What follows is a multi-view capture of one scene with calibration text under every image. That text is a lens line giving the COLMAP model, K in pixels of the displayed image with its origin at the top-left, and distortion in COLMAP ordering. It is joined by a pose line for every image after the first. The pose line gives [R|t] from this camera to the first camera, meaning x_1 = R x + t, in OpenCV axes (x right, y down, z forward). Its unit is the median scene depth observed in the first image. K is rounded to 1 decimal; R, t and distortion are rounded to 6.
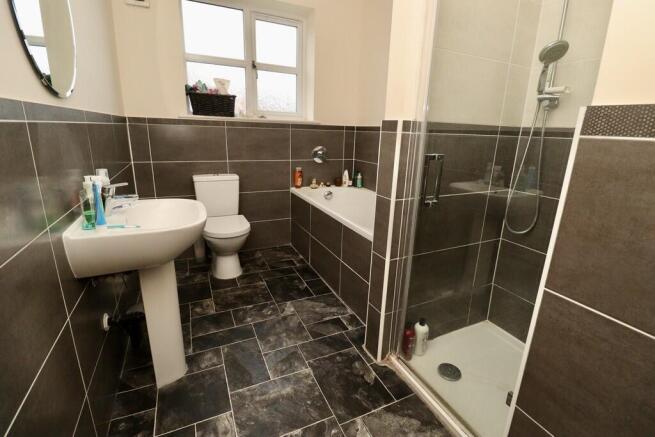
lens RADIAL K [[305.3, 0, 331.2], [0, 305.3, 222.0], [0, 0, 1]] dist [0.003105, -0.002442]
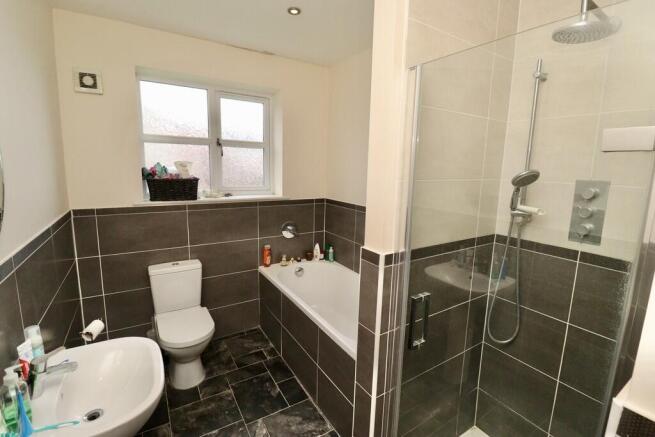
lens RADIAL K [[305.3, 0, 328.6], [0, 305.3, 212.1], [0, 0, 1]] dist [0.003105, -0.002442]
pose [[0.993780, -0.022743, 0.109014, -0.022187], [0.032962, 0.995133, -0.092869, -0.217972], [-0.106371, 0.095885, 0.989693, 0.040867]]
